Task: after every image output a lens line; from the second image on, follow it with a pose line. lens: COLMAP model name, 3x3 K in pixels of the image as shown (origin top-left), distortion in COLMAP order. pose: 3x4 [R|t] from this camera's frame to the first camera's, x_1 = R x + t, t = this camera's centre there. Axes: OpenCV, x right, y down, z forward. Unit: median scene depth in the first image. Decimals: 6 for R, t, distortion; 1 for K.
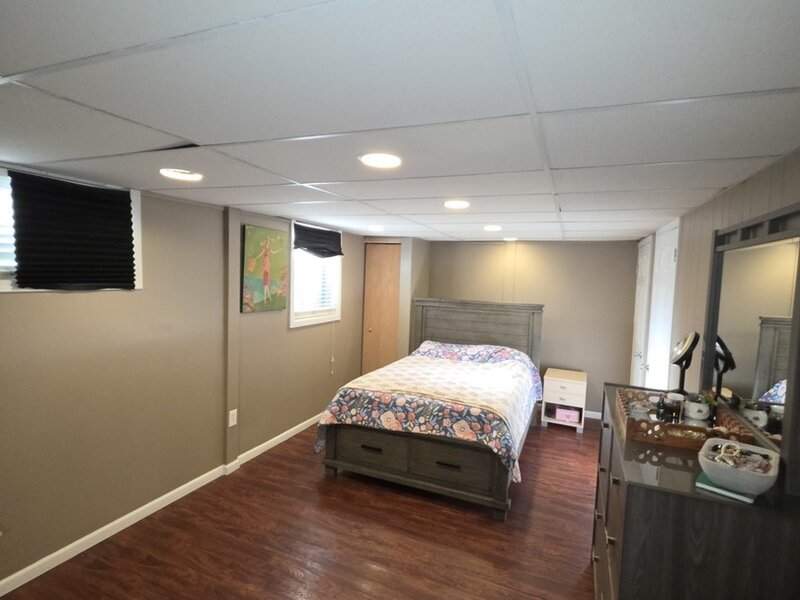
lens RADIAL K [[416.8, 0, 400.0], [0, 416.8, 300.0], [0, 0, 1]] dist [0.003852, -0.000449]
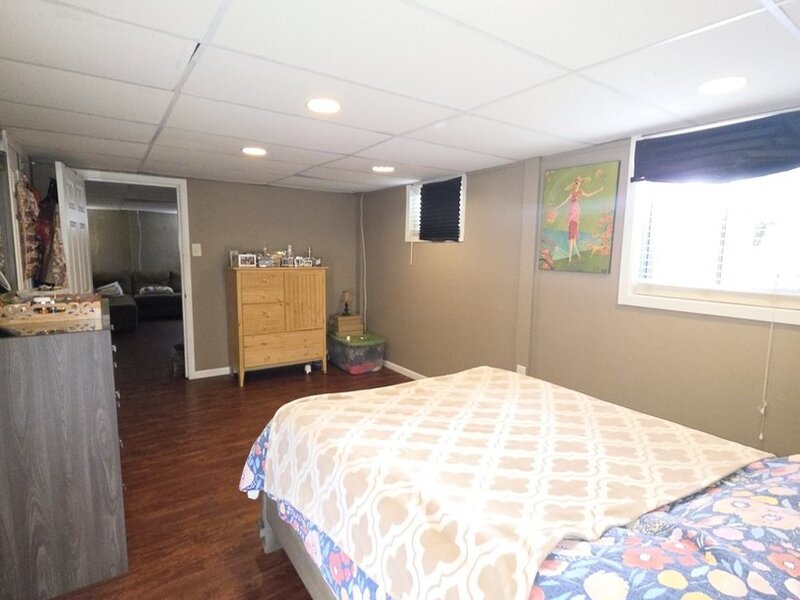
lens RADIAL K [[416.8, 0, 400.0], [0, 416.8, 300.0], [0, 0, 1]] dist [0.003852, -0.000449]
pose [[-0.525368, 0.059425, -0.848797, 0.660218], [-0.092058, 0.987733, 0.126131, 0.012262], [0.845881, 0.144404, -0.513453, 1.409927]]
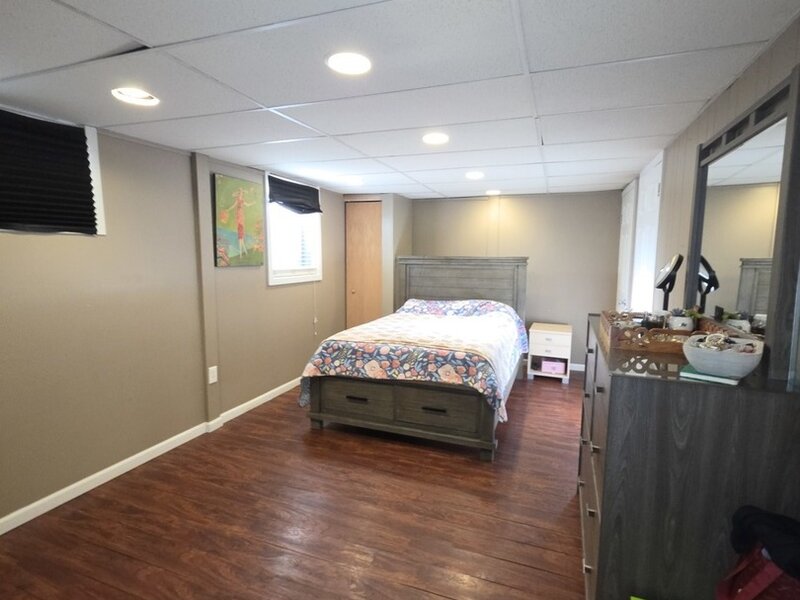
lens RADIAL K [[419.7, 0, 400.0], [0, 419.7, 300.0], [0, 0, 1]] dist [0.001034, 0.000179]
pose [[0.998963, -0.032986, 0.031372, 0.011338], [0.031336, 0.998171, 0.051703, 0.081435], [-0.033020, -0.050666, 0.998170, 0.020368]]
